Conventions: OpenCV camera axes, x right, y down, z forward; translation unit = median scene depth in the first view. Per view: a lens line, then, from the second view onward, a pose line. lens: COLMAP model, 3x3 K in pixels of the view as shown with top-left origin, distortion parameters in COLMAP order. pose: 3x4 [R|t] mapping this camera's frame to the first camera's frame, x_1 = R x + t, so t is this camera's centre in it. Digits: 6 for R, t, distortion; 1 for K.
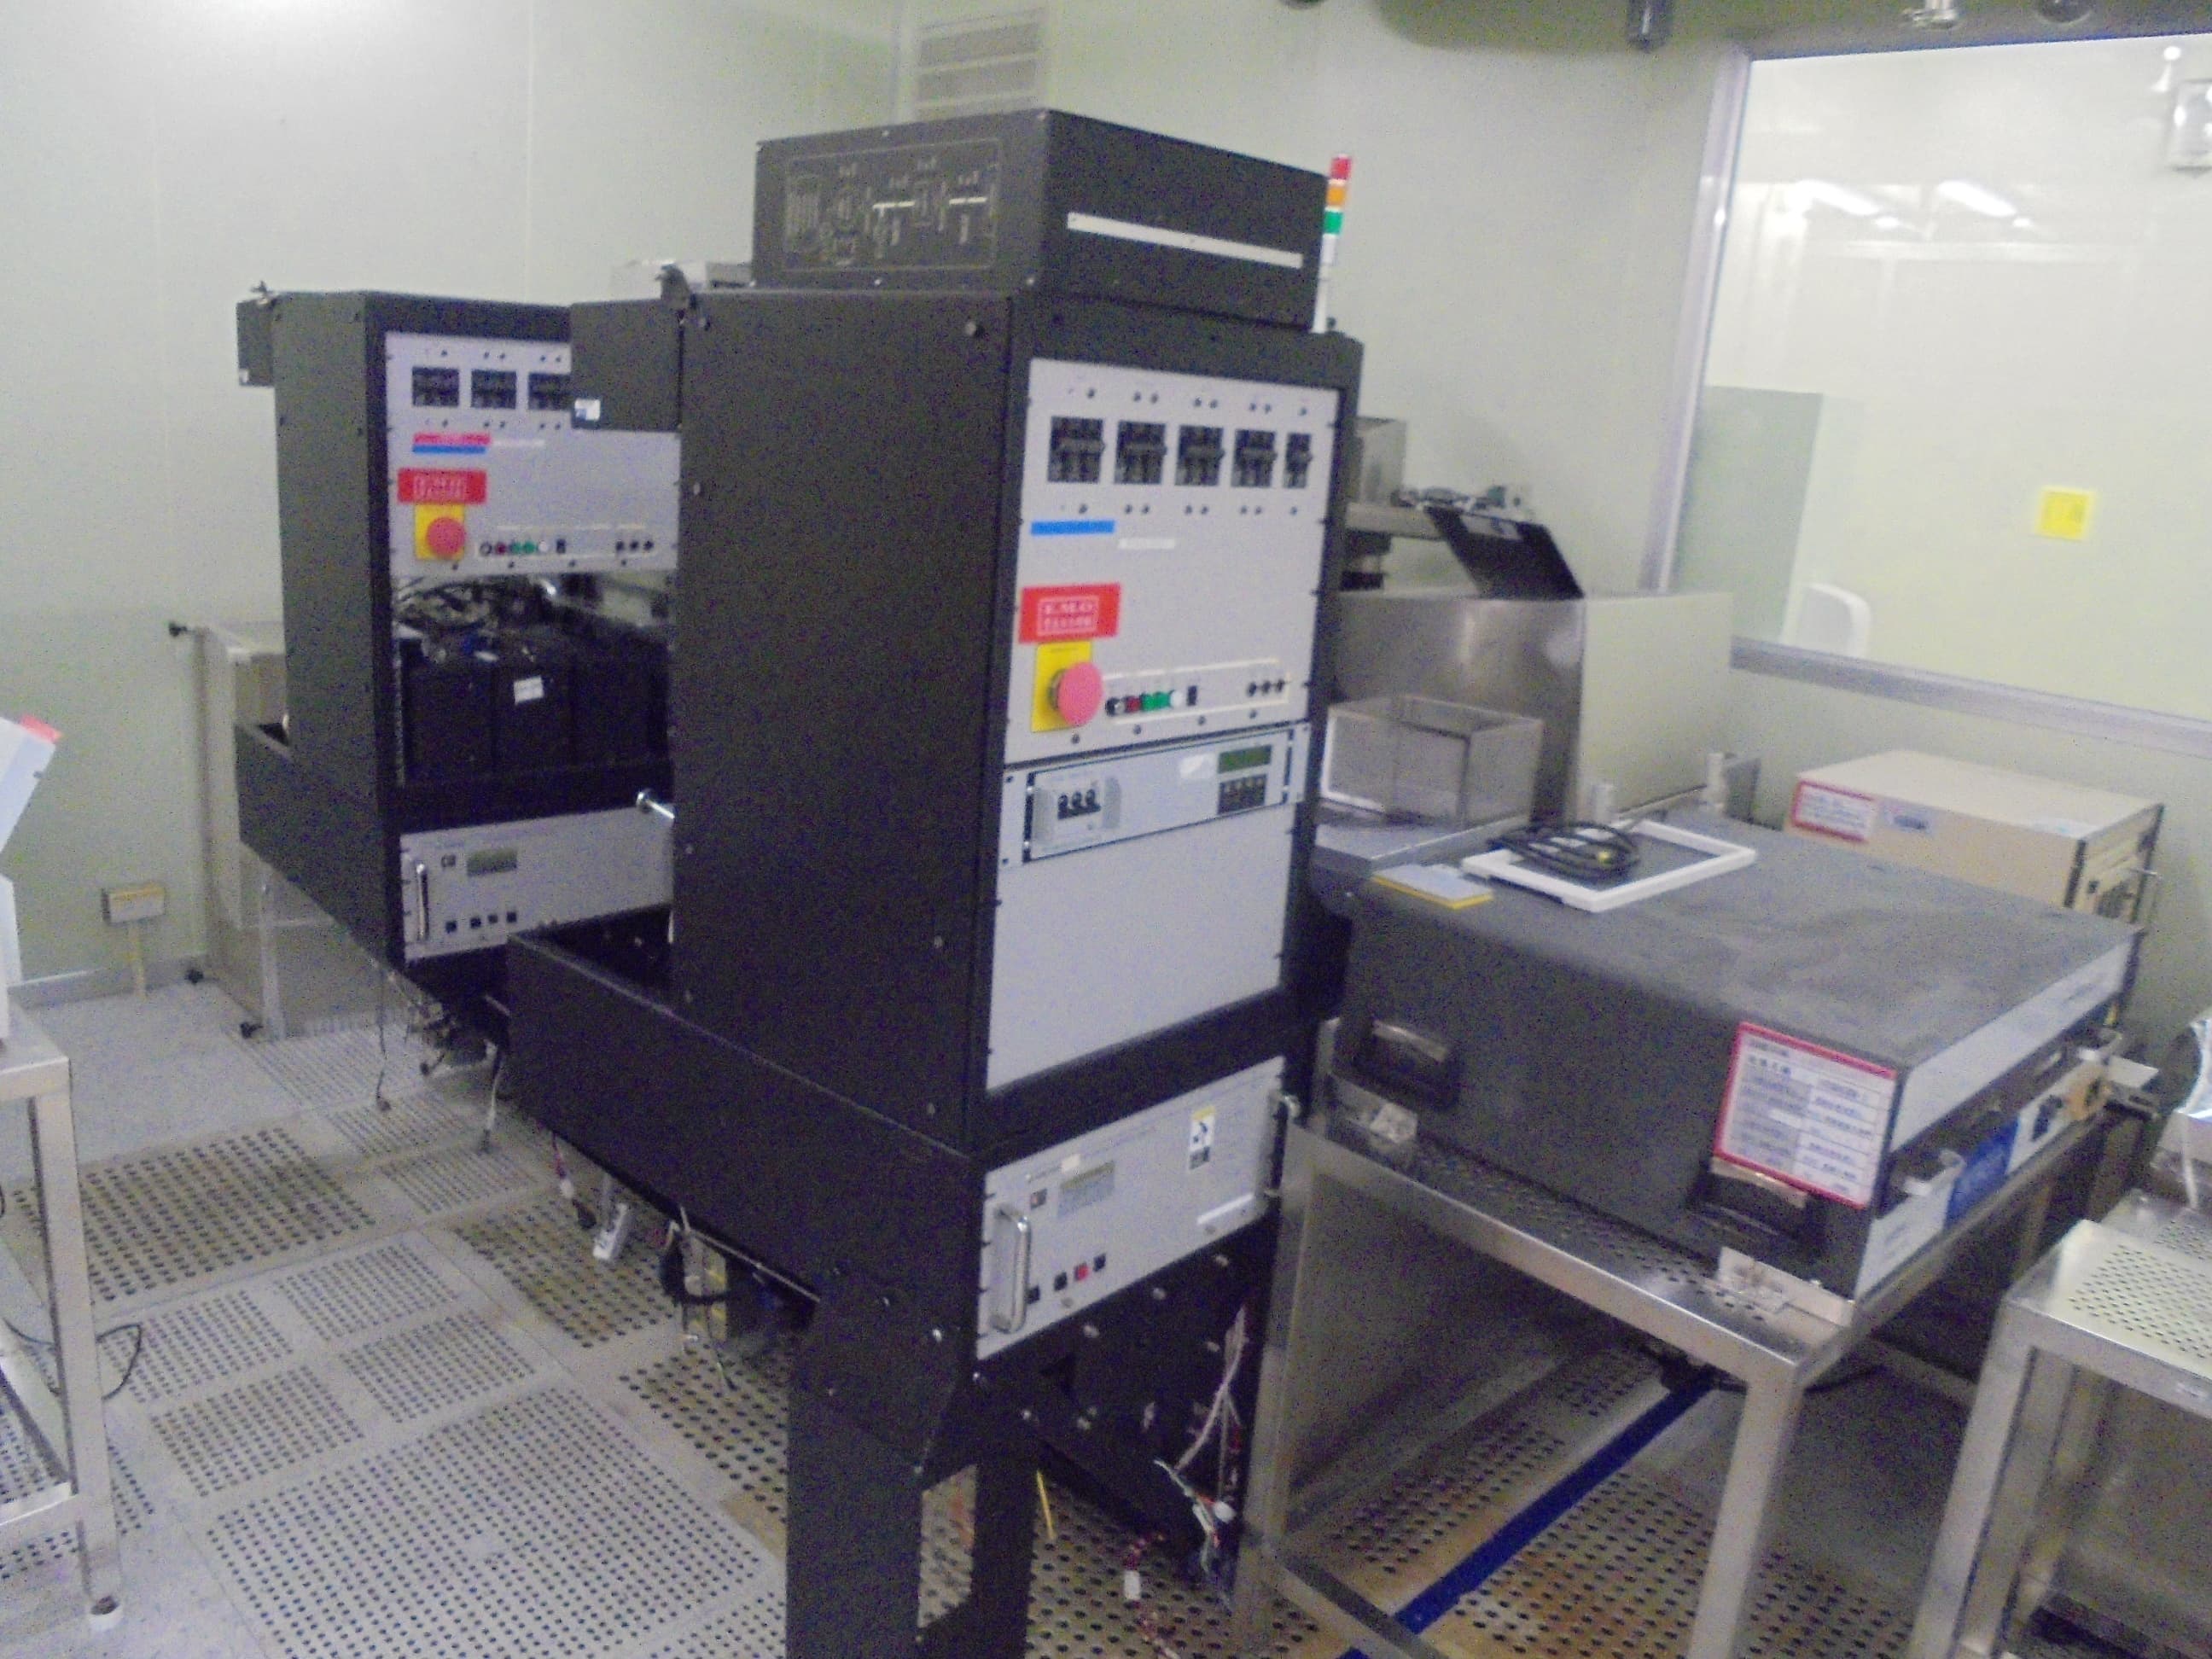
lens RADIAL K [[1738.6, 0, 1095.1], [0, 1738.6, 863.4], [0, 0, 1]] dist [-0.202265, 0.225251]
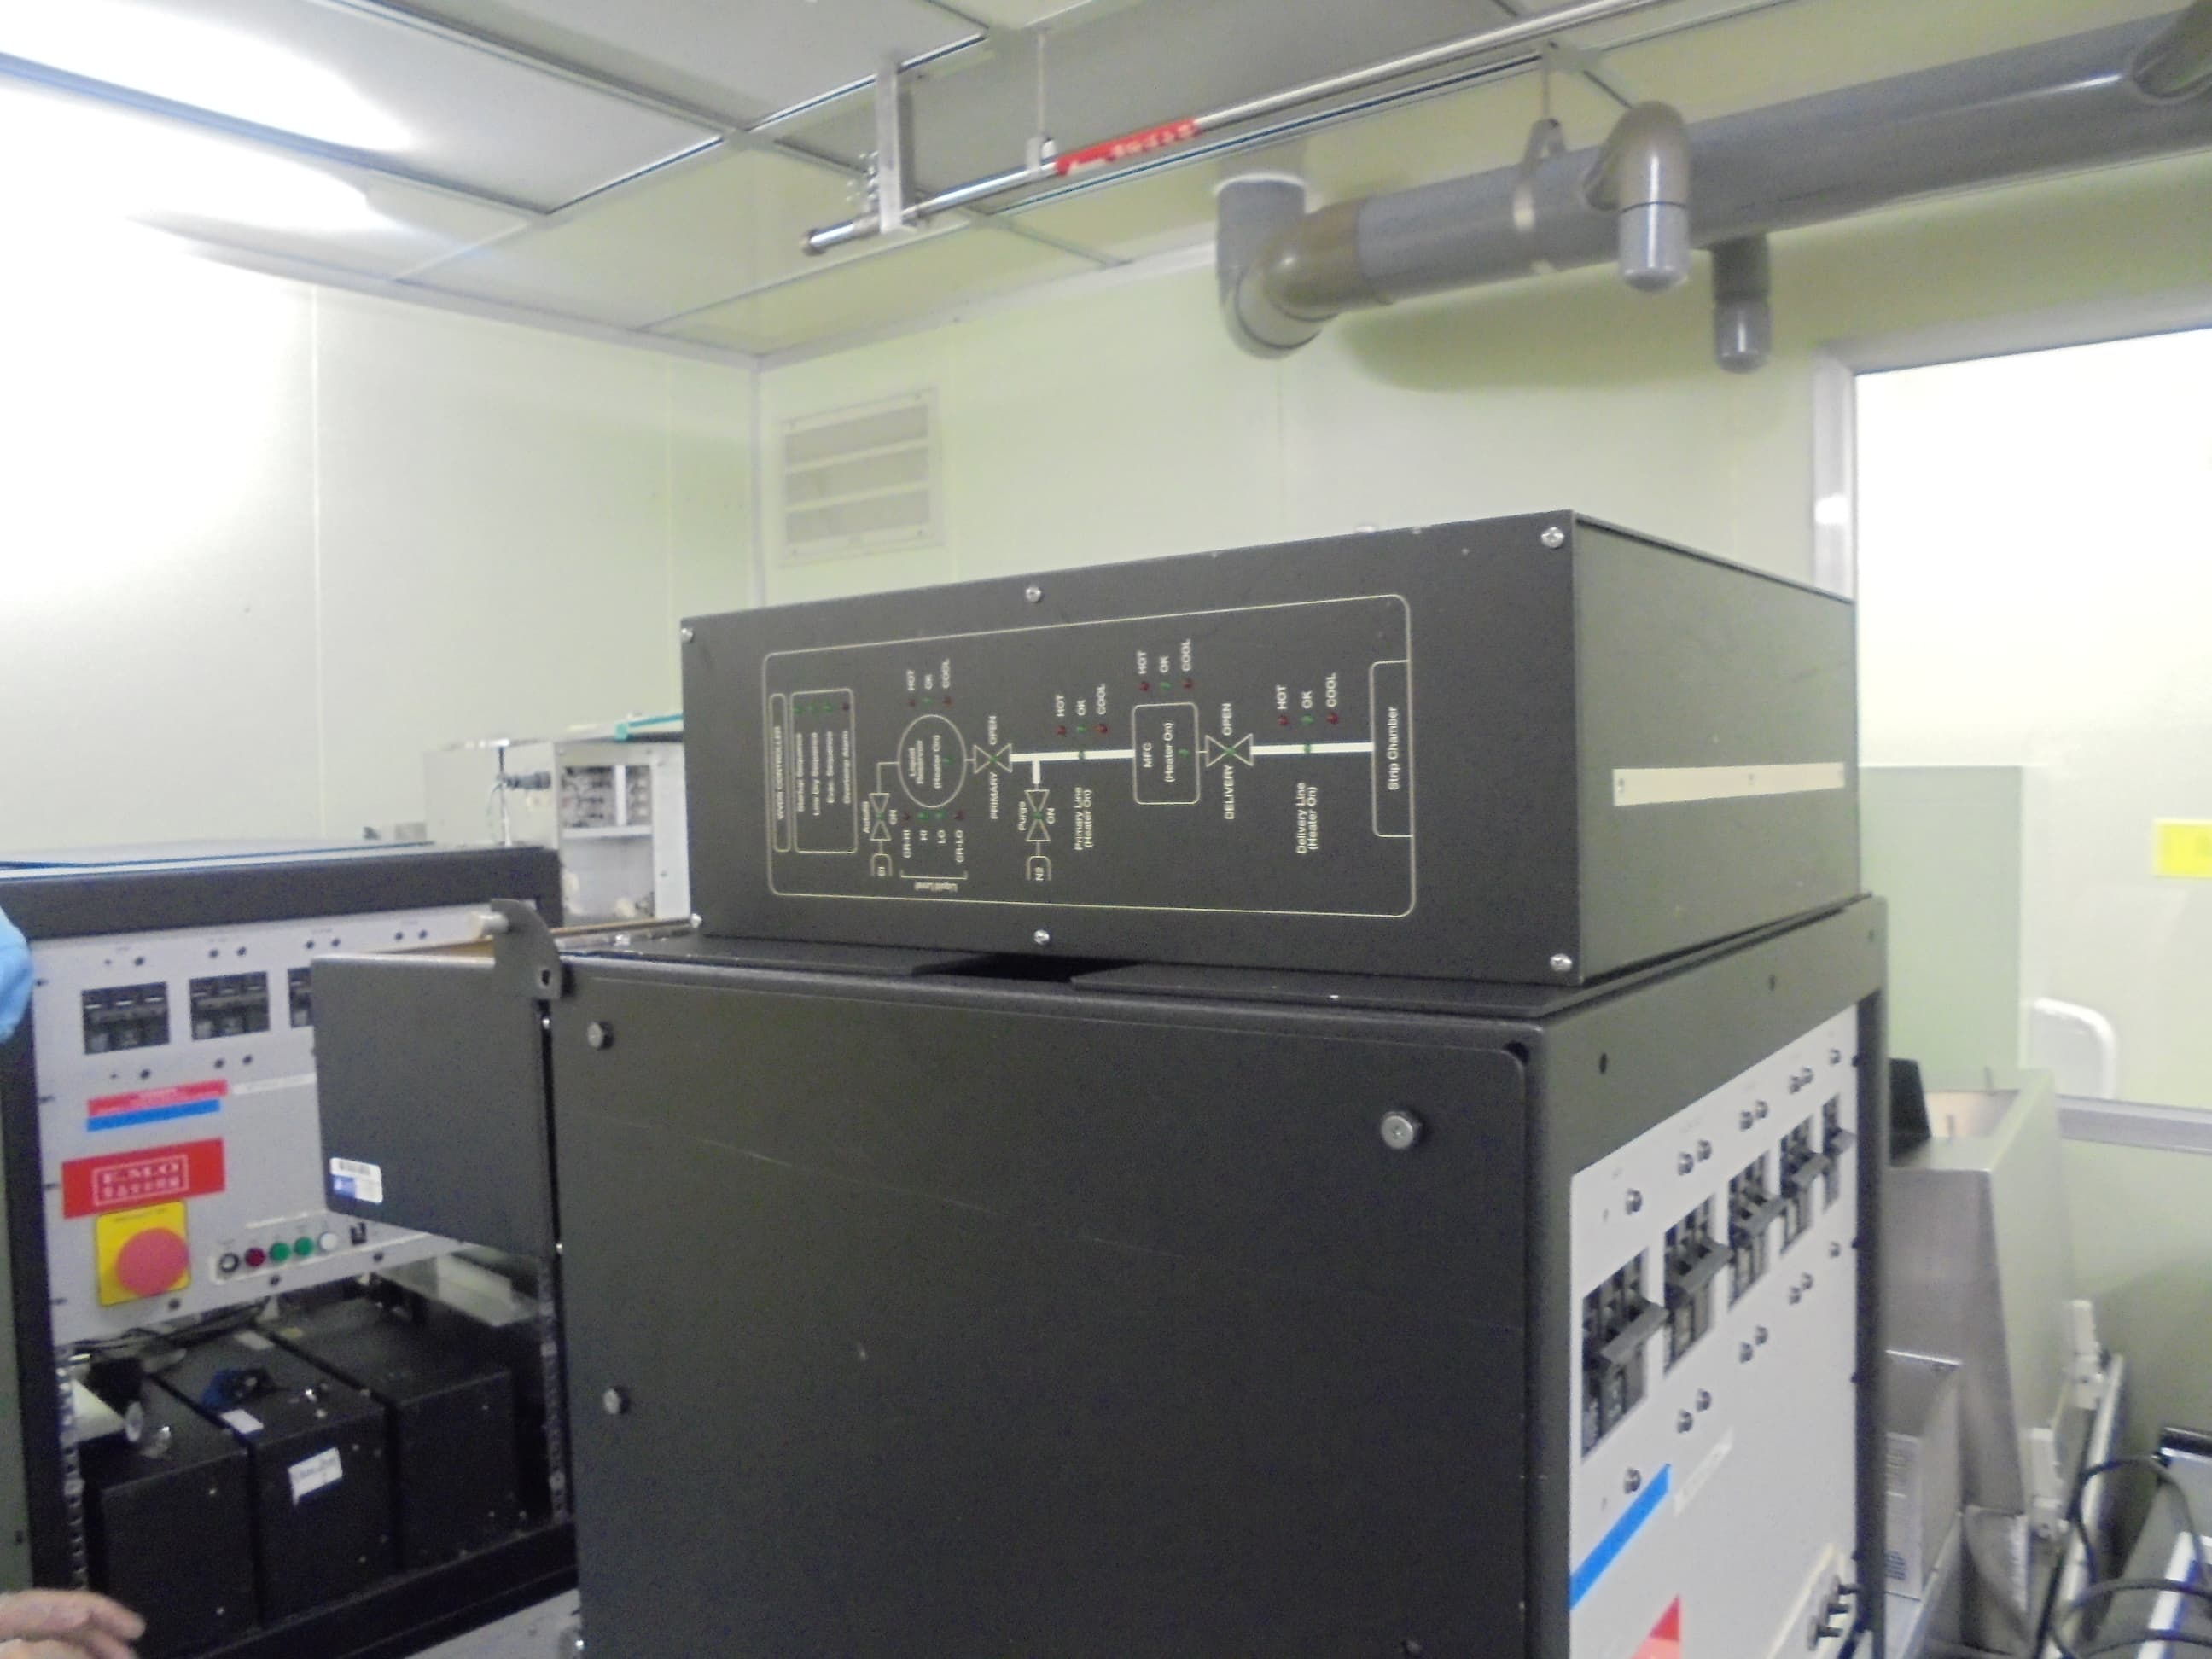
lens RADIAL K [[1665.4, 0, 1080.4], [0, 1665.4, 813.8], [0, 0, 1]] dist [-0.094756, 0.073269]
pose [[0.989928, -0.100323, 0.099890, -0.100923], [0.120527, 0.967367, -0.222878, -0.178928], [-0.074270, 0.232673, 0.969715, 0.380195]]
